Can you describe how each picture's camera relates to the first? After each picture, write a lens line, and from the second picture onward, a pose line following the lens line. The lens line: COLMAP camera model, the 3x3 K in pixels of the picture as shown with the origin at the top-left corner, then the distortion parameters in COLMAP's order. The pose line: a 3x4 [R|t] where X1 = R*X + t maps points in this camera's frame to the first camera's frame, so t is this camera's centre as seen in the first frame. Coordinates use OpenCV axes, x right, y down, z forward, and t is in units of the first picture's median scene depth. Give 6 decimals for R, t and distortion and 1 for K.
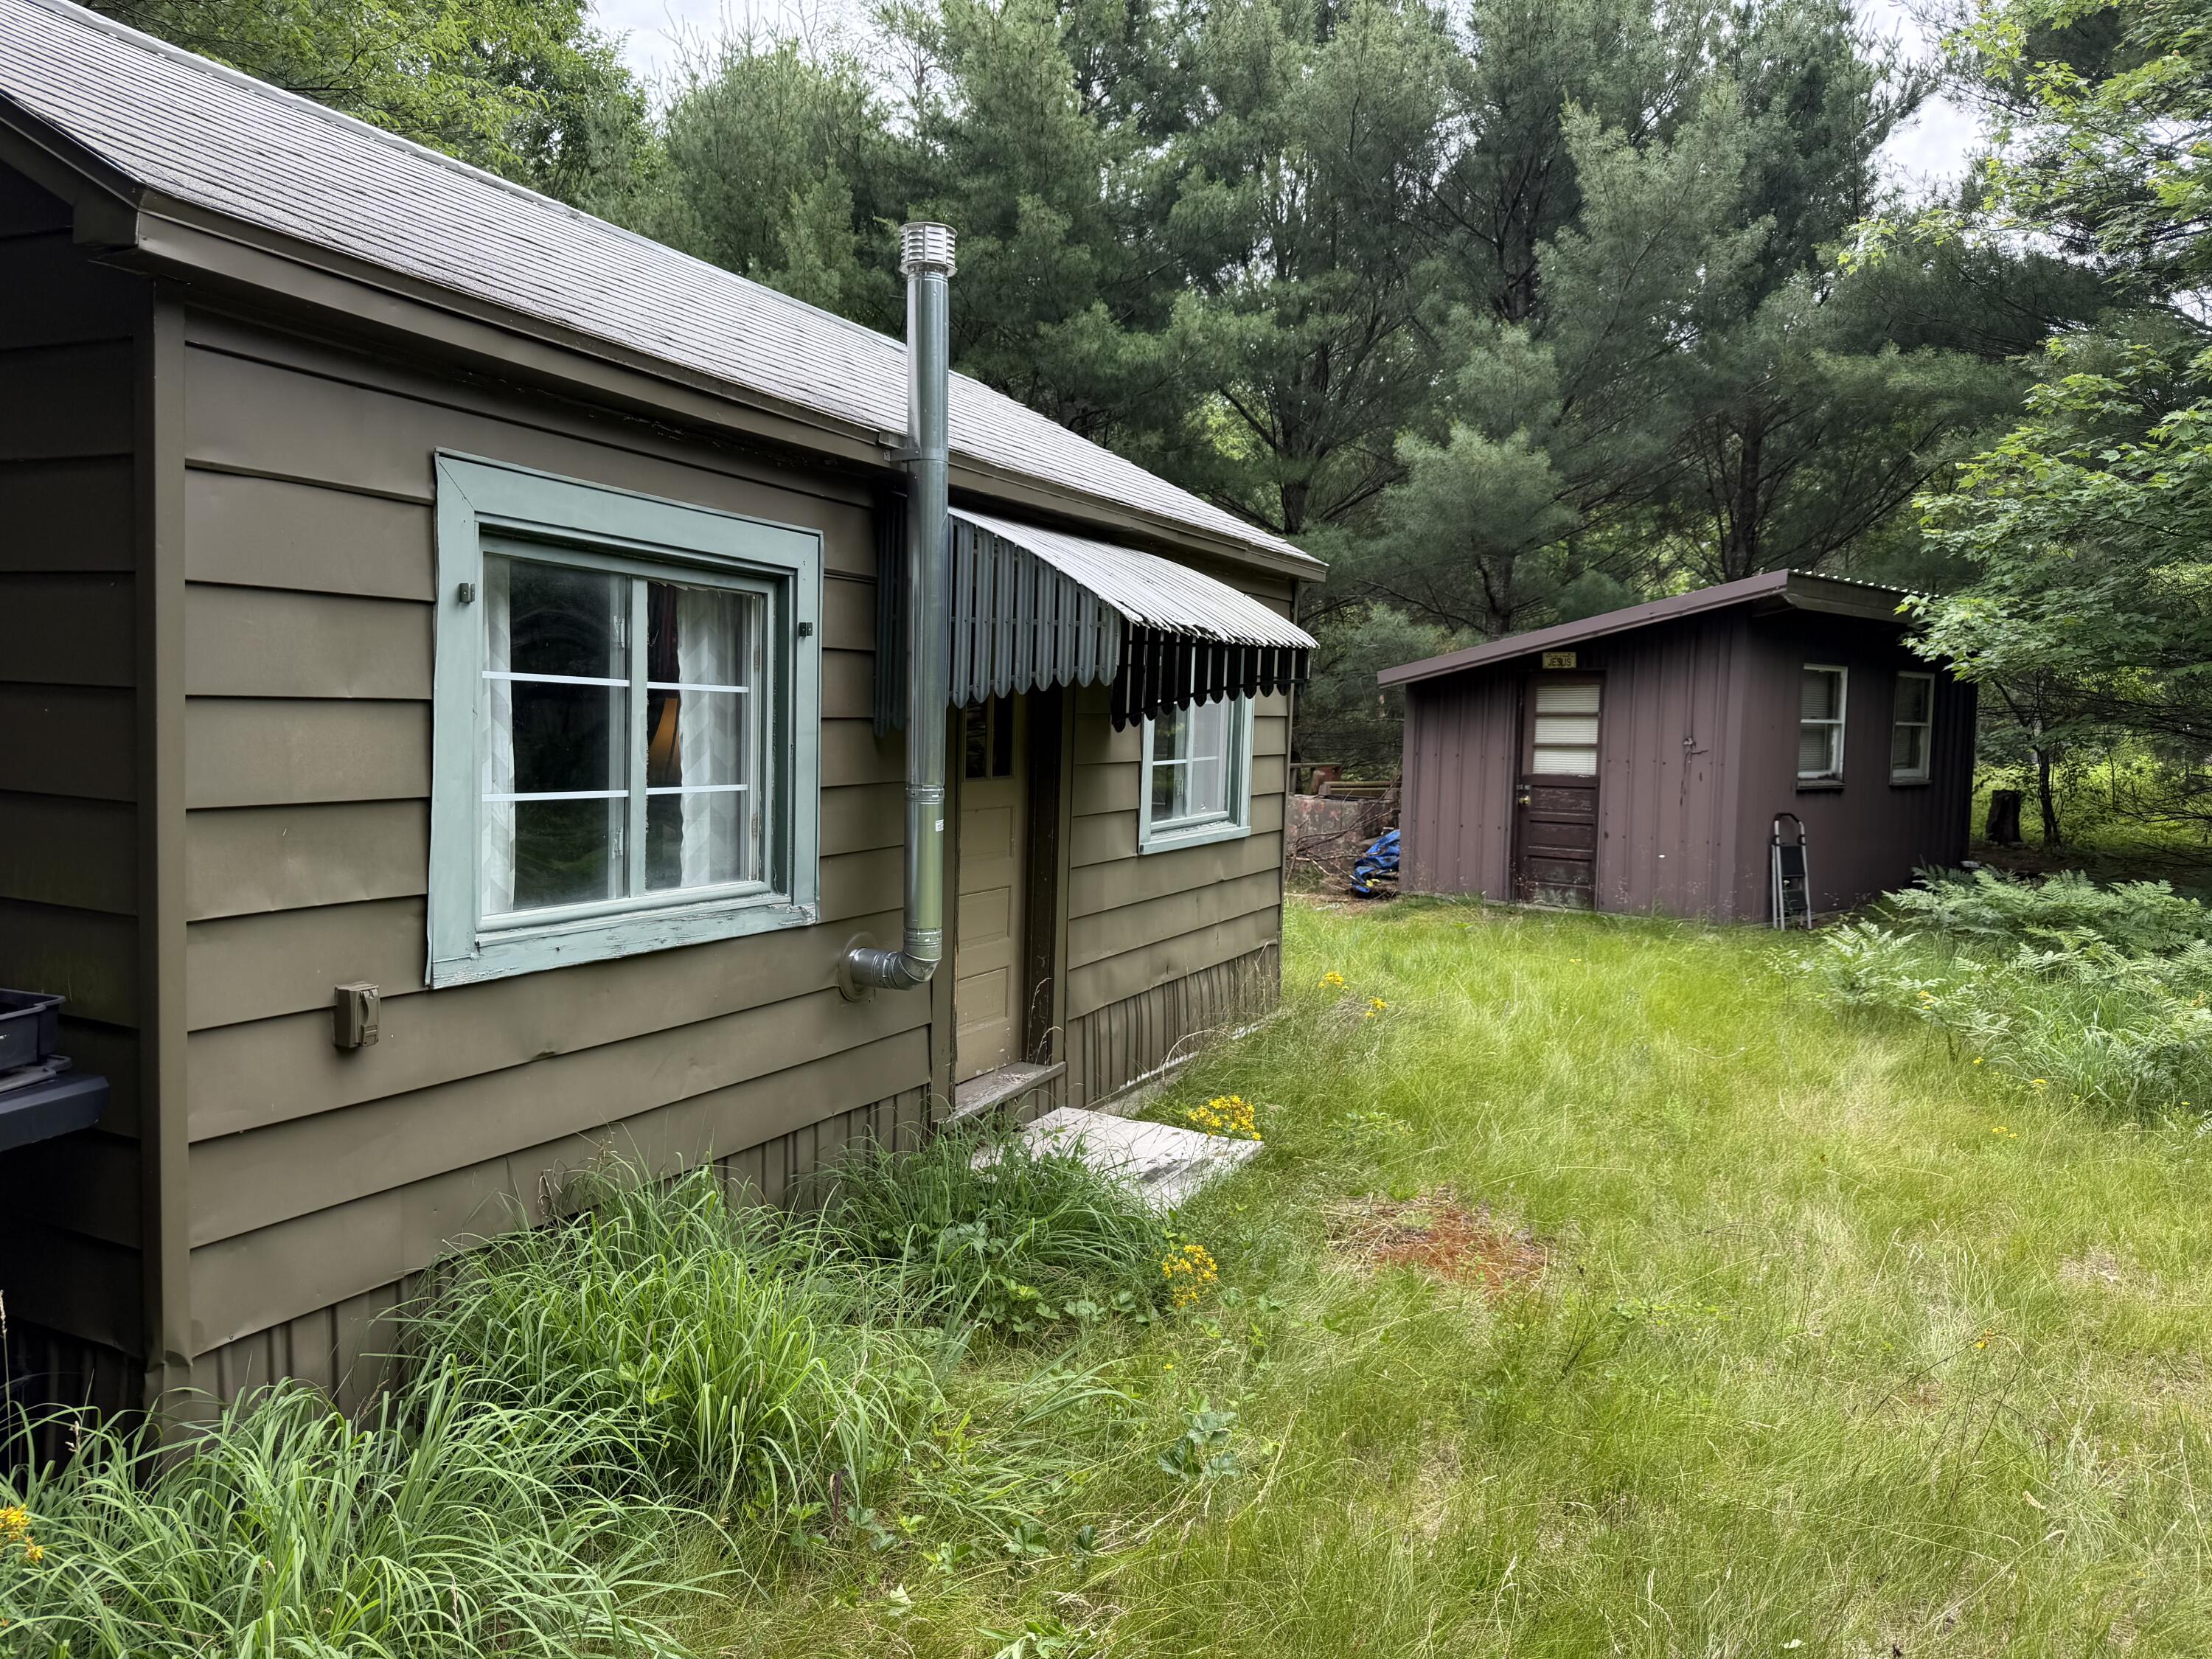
lens RADIAL K [[1606.3, 0, 1099.0], [0, 1606.3, 828.4], [0, 0, 1]] dist [0.138160, -0.251879]
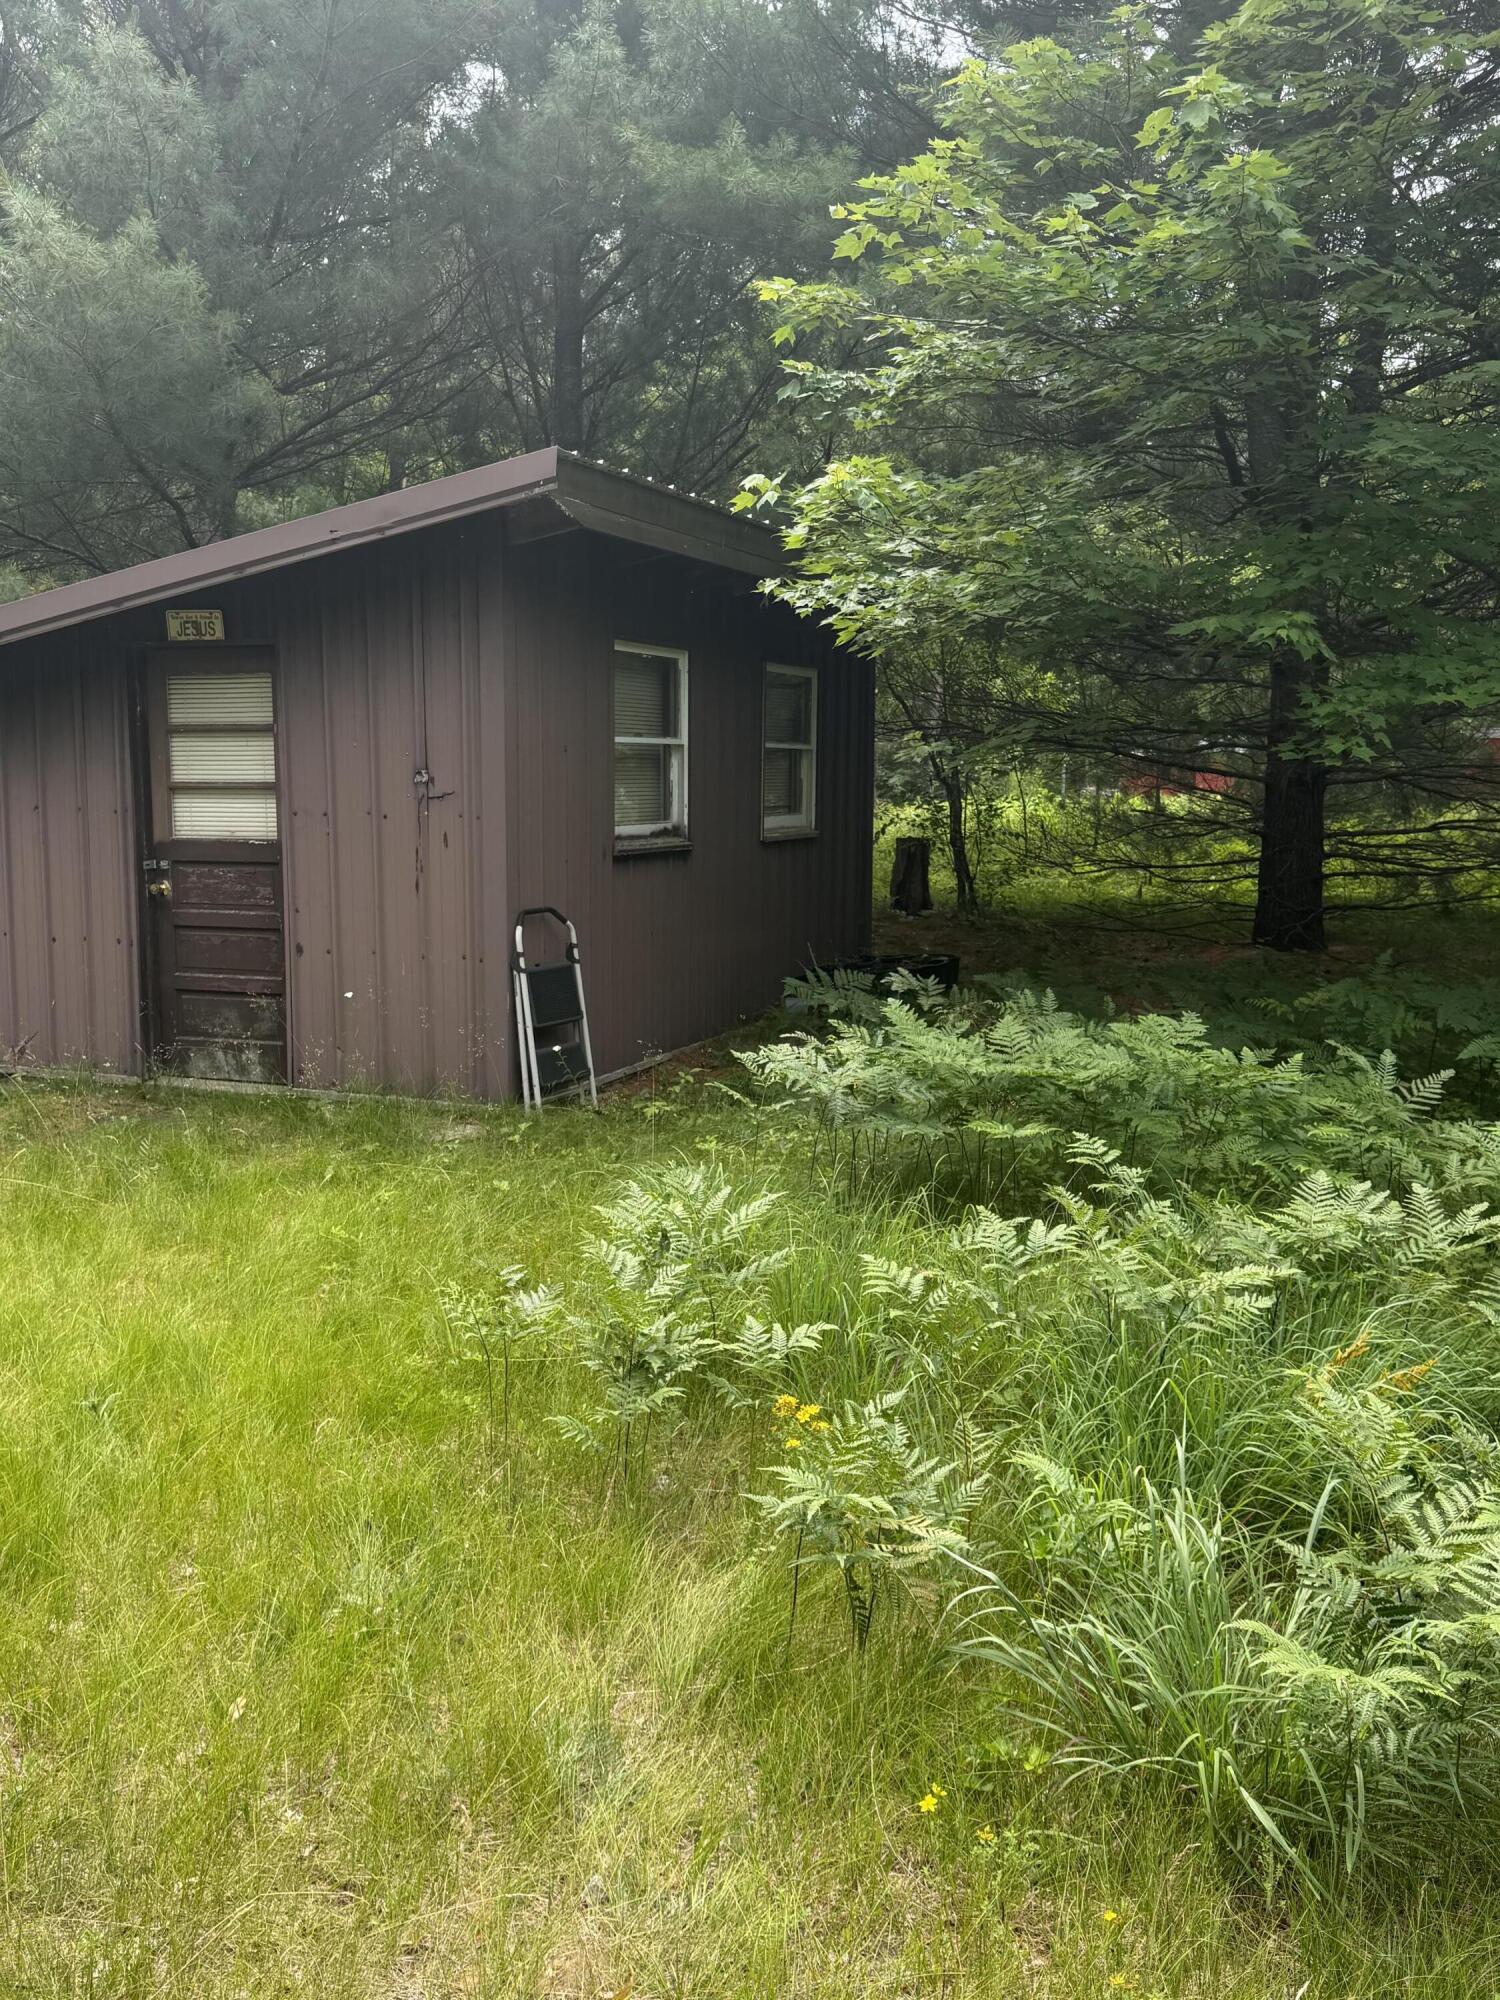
lens RADIAL K [[1806.6, 0, 748.1], [0, 1806.6, 998.9], [0, 0, 1]] dist [0.004331, 0.002731]
pose [[0.911774, -0.062809, 0.405861, 0.200774], [0.036413, 0.996708, 0.072444, -0.017558], [-0.409075, -0.051274, 0.911059, 0.378372]]
